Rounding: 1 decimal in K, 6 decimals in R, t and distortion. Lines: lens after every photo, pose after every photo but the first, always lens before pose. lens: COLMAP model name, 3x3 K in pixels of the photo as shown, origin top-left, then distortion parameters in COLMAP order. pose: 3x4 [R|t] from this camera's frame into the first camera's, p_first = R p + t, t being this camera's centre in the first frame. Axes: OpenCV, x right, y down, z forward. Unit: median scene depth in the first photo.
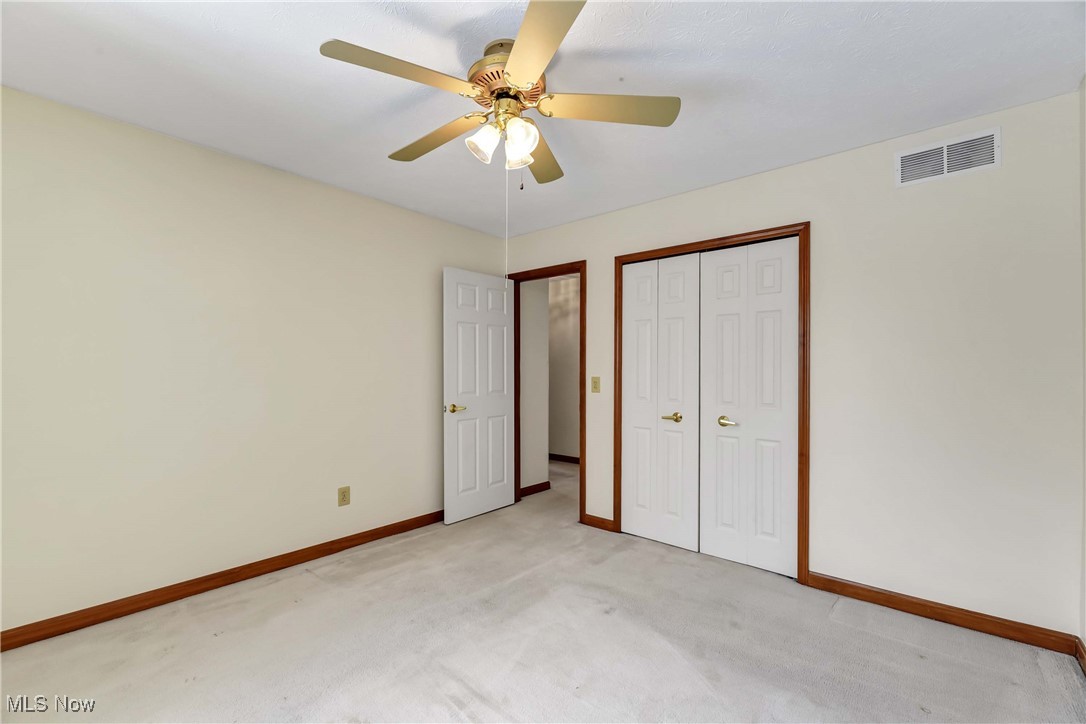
lens RADIAL K [[453.2, 0, 546.5], [0, 453.2, 372.1], [0, 0, 1]] dist [-0.006632, -0.002341]
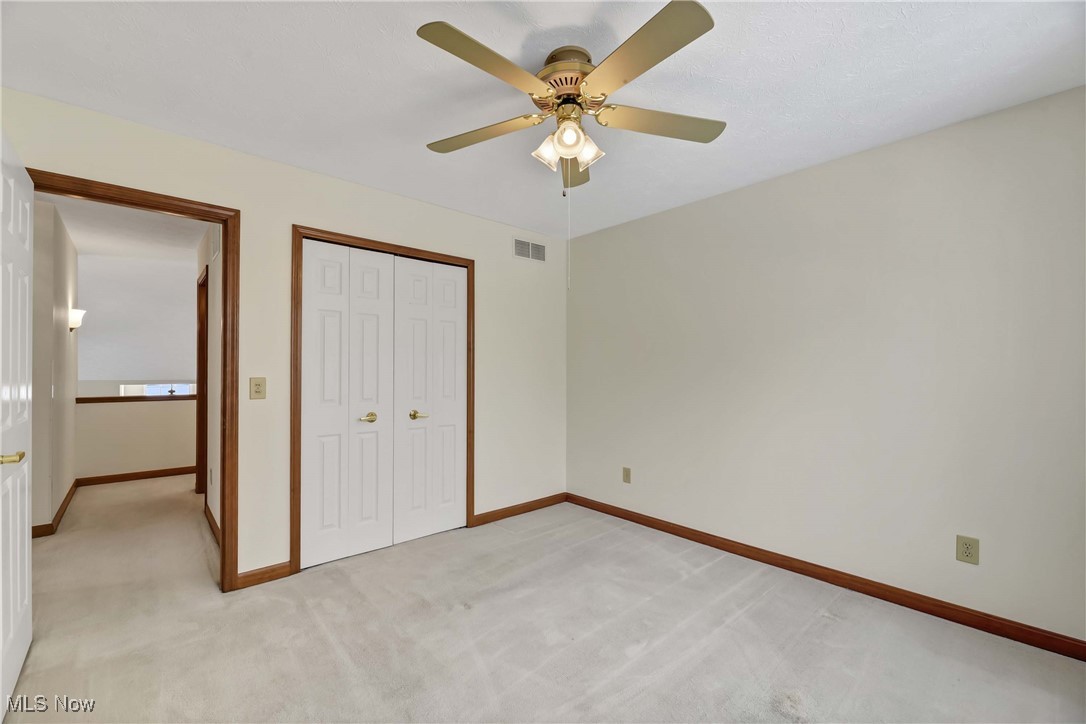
lens RADIAL K [[453.2, 0, 542.5], [0, 453.2, 361.8], [0, 0, 1]] dist [-0.006632, -0.002341]
pose [[0.130049, 0.009523, 0.991462, -0.637390], [-0.004591, 0.999949, -0.009002, -0.012115], [-0.991497, -0.003381, 0.130086, 0.520958]]
